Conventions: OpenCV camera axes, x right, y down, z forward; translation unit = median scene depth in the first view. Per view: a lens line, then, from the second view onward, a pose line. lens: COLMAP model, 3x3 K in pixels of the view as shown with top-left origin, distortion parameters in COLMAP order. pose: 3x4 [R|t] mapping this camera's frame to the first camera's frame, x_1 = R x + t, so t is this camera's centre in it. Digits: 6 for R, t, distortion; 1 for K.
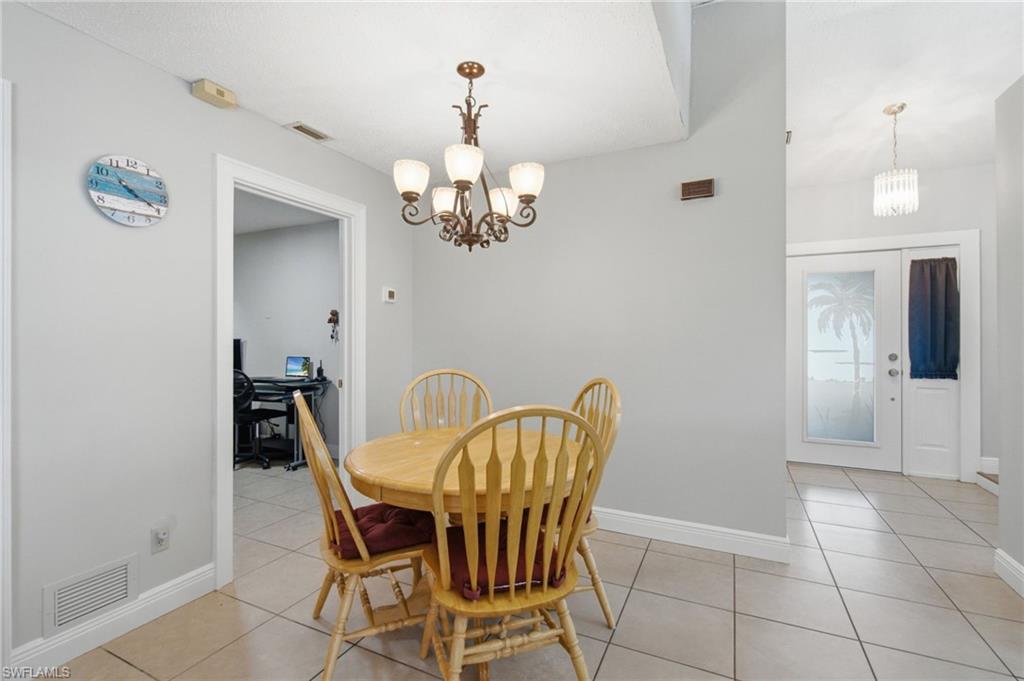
lens RADIAL K [[457.7, 0, 508.1], [0, 457.7, 333.1], [0, 0, 1]] dist [-0.004036, -0.000056]
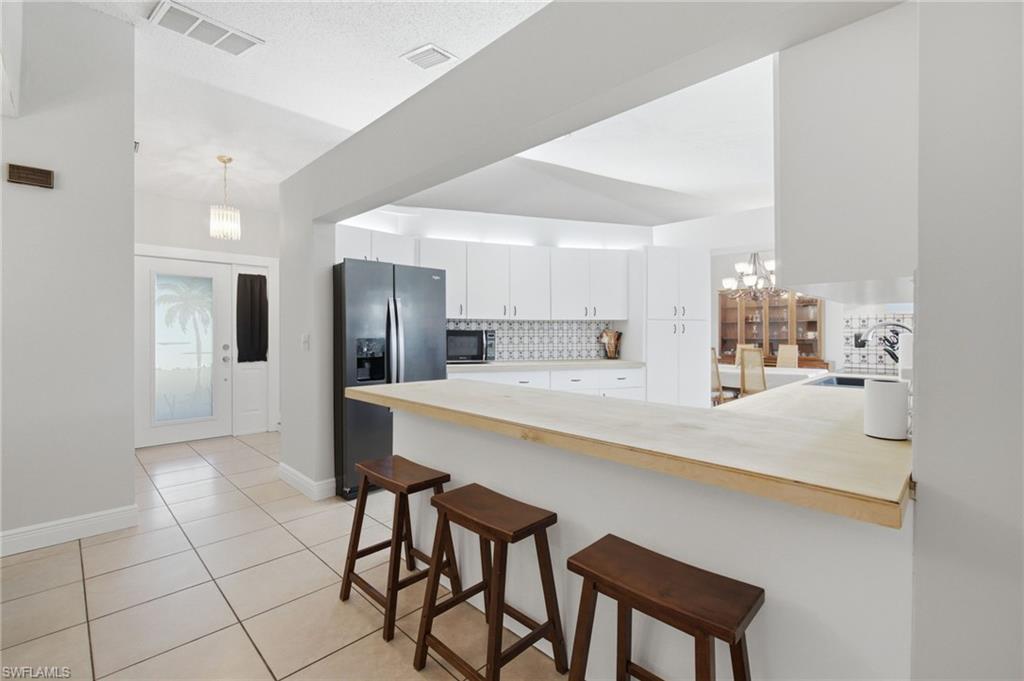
lens RADIAL K [[448.4, 0, 507.9], [0, 448.4, 337.4], [0, 0, 1]] dist [-0.005215, -0.000408]
pose [[0.322346, -0.009240, 0.946577, -0.101737], [-0.009372, 0.999872, 0.012952, 0.001851], [-0.946576, -0.013046, 0.322218, -0.170281]]
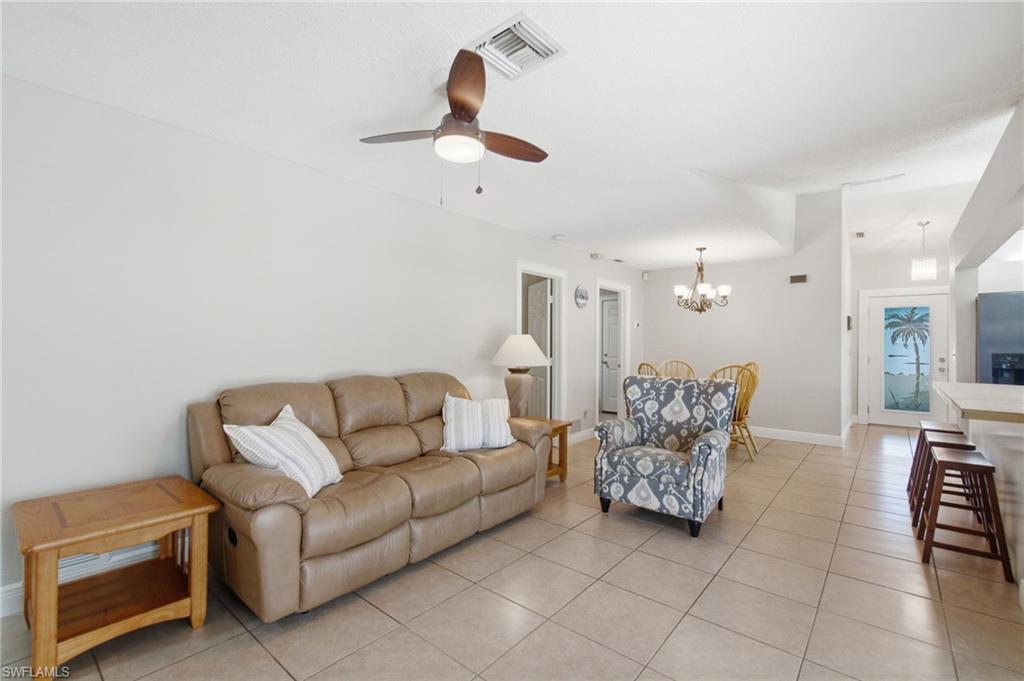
lens RADIAL K [[448.4, 0, 507.9], [0, 448.4, 337.4], [0, 0, 1]] dist [-0.005215, -0.000408]
pose [[0.968077, 0.004277, -0.250616, -0.268741], [-0.006469, 0.999948, -0.007923, -0.005696], [0.250569, 0.009292, 0.968054, -0.968186]]
